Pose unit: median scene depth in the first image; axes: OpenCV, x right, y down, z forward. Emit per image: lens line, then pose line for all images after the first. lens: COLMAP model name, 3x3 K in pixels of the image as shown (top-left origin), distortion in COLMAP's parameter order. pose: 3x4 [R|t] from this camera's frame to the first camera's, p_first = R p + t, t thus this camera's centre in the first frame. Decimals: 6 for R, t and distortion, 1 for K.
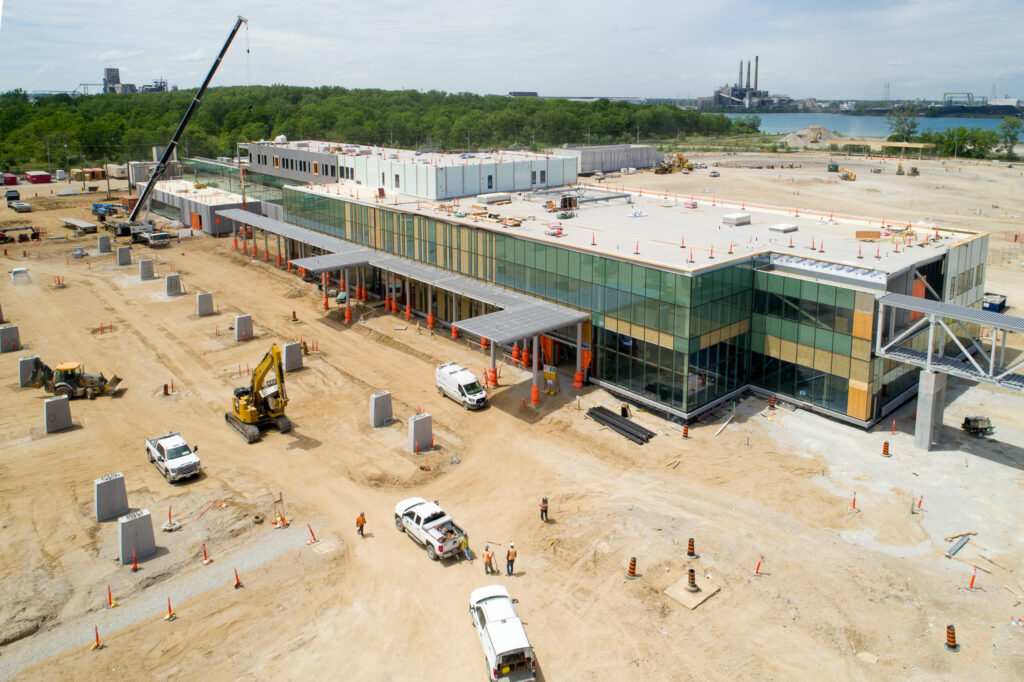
lens RADIAL K [[703.9, 0, 512.0], [0, 703.9, 341.0], [0, 0, 1]] dist [-0.005188, -0.004050]
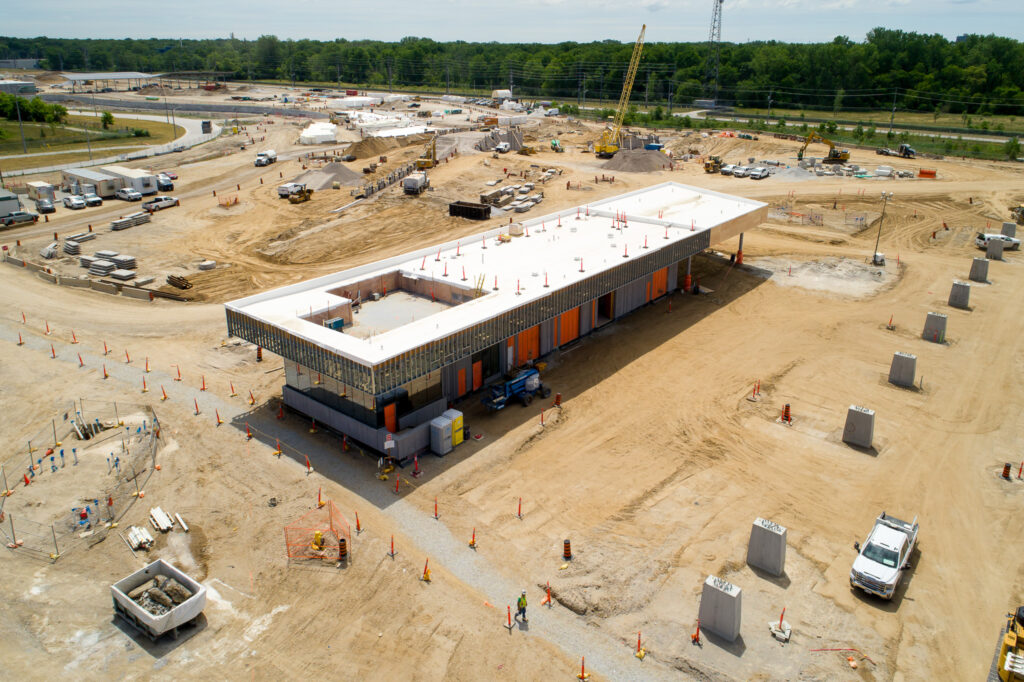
lens RADIAL K [[703.9, 0, 512.0], [0, 703.9, 341.0], [0, 0, 1]] dist [-0.005188, -0.004050]
pose [[0.161665, 0.362744, -0.917759, 0.044338], [-0.316299, 0.899975, 0.299998, -0.149724], [0.934783, 0.241787, 0.260230, 0.465956]]
